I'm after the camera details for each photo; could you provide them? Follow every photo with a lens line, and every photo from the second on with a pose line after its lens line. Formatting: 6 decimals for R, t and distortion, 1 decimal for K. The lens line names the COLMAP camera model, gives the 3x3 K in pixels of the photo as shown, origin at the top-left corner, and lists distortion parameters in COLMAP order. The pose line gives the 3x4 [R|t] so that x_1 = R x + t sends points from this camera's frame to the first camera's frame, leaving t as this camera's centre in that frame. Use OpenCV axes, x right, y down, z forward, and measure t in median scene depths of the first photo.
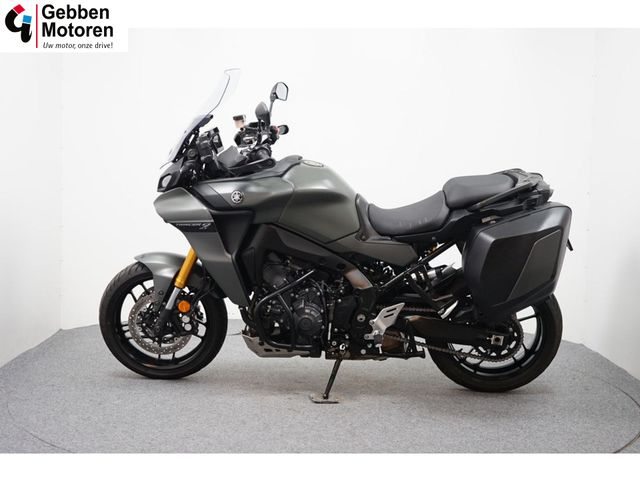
lens RADIAL K [[931.6, 0, 320.0], [0, 931.6, 240.0], [0, 0, 1]] dist [0.003866, 0.000322]
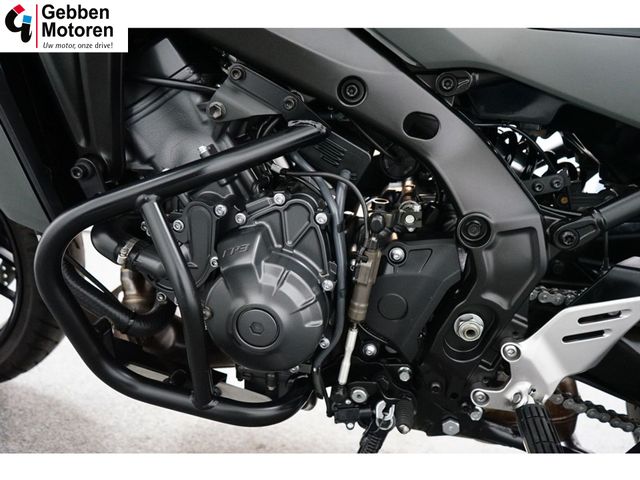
lens RADIAL K [[525.5, 0, 320.0], [0, 525.5, 240.0], [0, 0, 1]] dist [-0.002190, -0.000415]
pose [[0.989919, 0.123377, -0.069554, 0.008726], [-0.118563, 0.990507, 0.069555, 0.053506], [0.077475, -0.060607, 0.995150, 0.850018]]
